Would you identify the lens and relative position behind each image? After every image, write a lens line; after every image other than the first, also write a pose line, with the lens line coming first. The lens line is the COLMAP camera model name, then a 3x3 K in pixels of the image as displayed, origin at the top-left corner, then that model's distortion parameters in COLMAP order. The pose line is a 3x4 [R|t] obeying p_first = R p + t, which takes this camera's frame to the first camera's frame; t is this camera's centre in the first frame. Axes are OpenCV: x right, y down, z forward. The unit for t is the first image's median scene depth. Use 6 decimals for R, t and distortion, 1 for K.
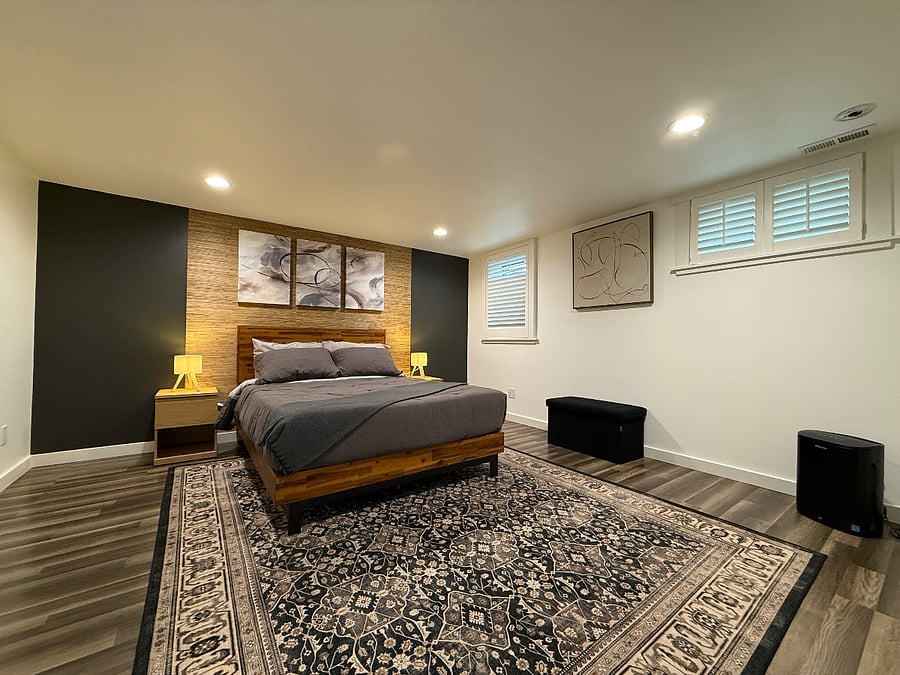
lens RADIAL K [[357.5, 0, 449.8], [0, 357.5, 338.2], [0, 0, 1]] dist [0.000628, 0.001374]
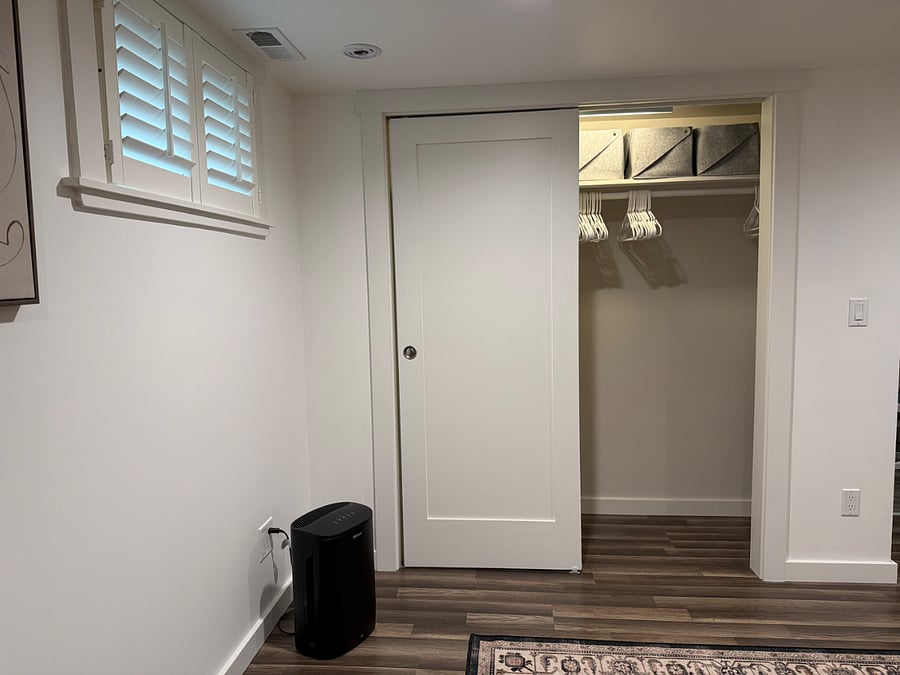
lens RADIAL K [[630.0, 0, 449.0], [0, 630.0, 335.8], [0, 0, 1]] dist [-0.003868, -0.001520]
pose [[-0.746665, -0.059750, 0.662511, 0.166830], [0.004770, 0.995451, 0.095153, -0.239141], [-0.665183, 0.074208, -0.742983, 2.181935]]
